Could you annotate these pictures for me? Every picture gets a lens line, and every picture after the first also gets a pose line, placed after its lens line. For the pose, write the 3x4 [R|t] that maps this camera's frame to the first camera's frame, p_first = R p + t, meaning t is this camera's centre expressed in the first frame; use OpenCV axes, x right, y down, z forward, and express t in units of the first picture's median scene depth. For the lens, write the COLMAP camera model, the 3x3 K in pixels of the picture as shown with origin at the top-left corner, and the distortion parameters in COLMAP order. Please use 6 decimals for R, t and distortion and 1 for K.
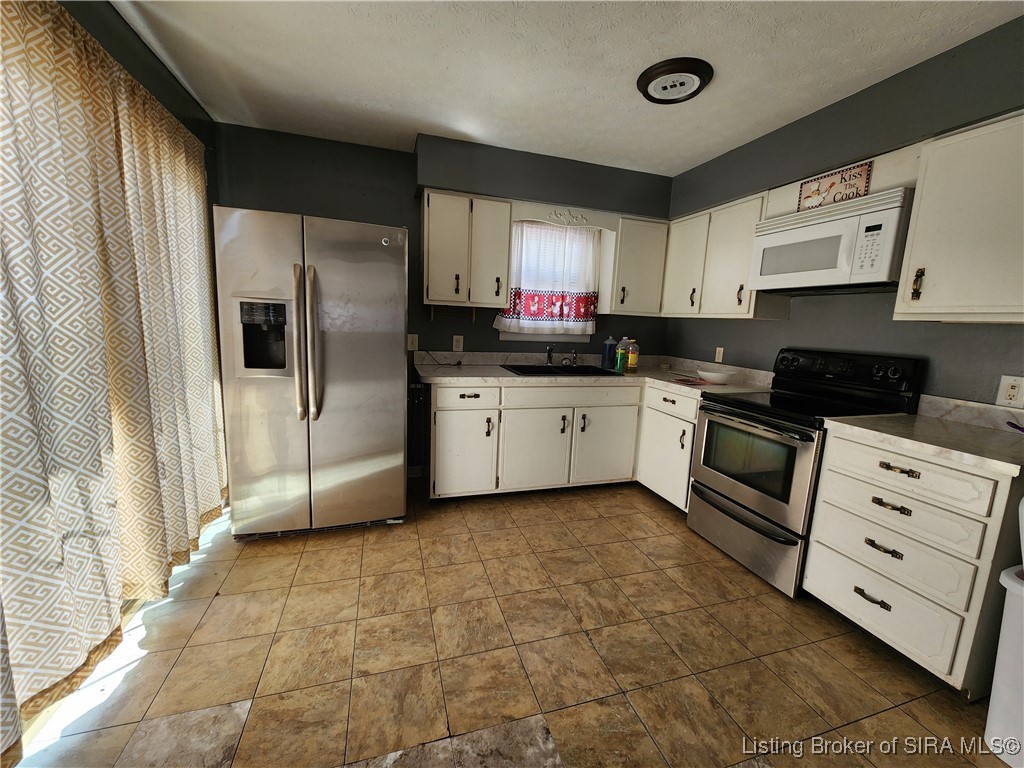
lens RADIAL K [[416.1, 0, 514.5], [0, 416.1, 383.9], [0, 0, 1]] dist [0.002122, -0.001813]
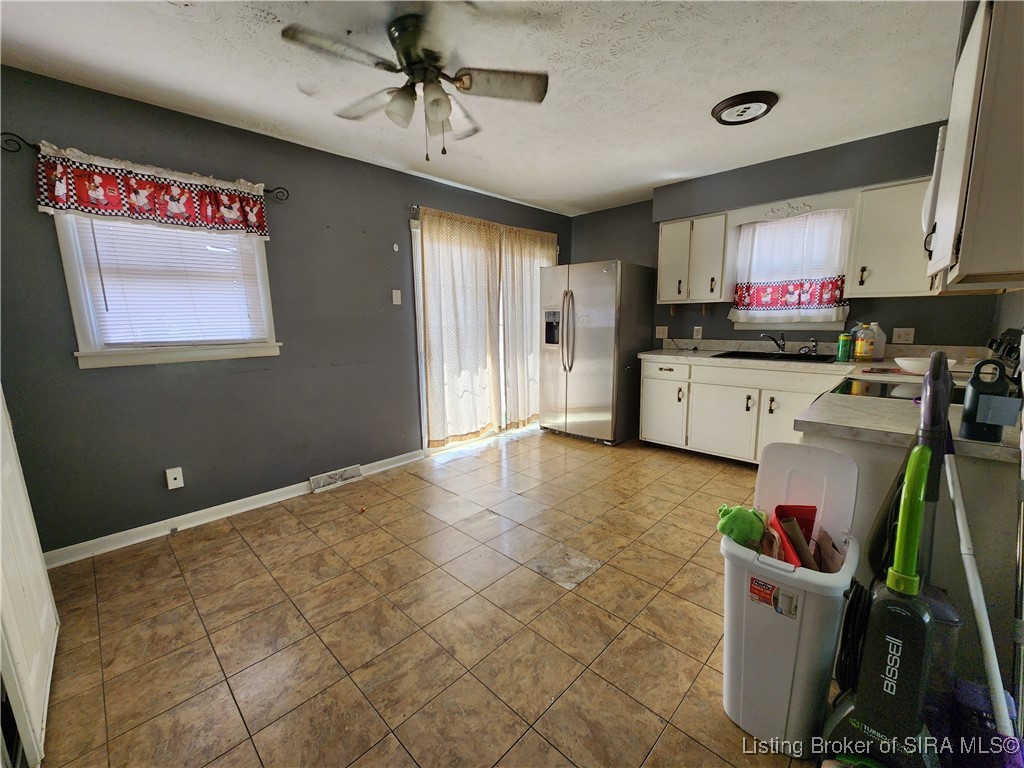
lens RADIAL K [[416.1, 0, 517.8], [0, 416.1, 382.8], [0, 0, 1]] dist [0.002122, -0.001813]
pose [[0.477644, 0.087021, -0.874233, 0.802216], [-0.099541, 0.994035, 0.044561, 0.056249], [0.872896, 0.065738, 0.483457, -0.073521]]
